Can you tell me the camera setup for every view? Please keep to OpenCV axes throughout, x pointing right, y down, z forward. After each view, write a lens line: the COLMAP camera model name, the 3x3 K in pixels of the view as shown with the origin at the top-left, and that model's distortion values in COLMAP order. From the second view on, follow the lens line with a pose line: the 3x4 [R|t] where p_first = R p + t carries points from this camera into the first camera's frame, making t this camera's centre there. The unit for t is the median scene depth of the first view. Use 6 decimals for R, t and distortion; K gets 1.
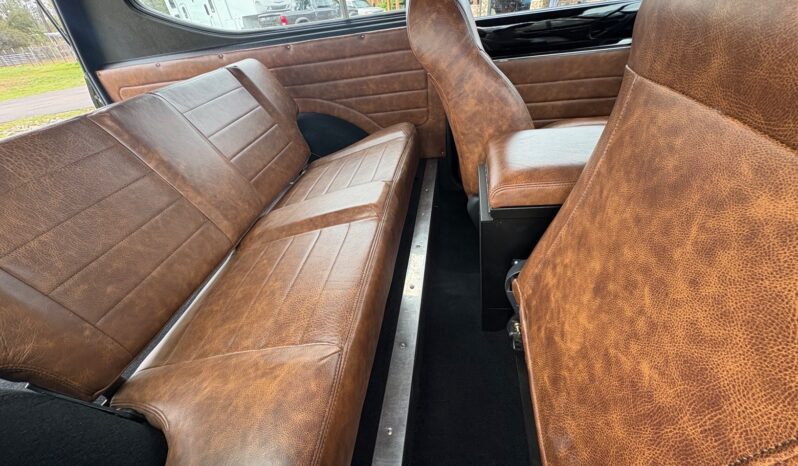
lens RADIAL K [[318.1, 0, 399.0], [0, 318.1, 233.0], [0, 0, 1]] dist [-0.000705, 0.000175]
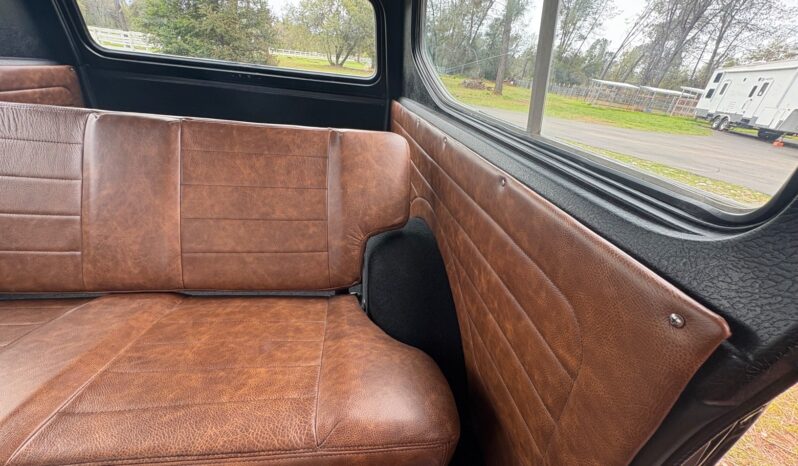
lens RADIAL K [[318.1, 0, 399.0], [0, 318.1, 233.0], [0, 0, 1]] dist [-0.000705, 0.000175]
pose [[0.269091, 0.564103, -0.780627, 0.188017], [-0.671964, 0.690614, 0.267424, -0.595665], [0.689967, 0.452592, 0.564895, 0.728927]]
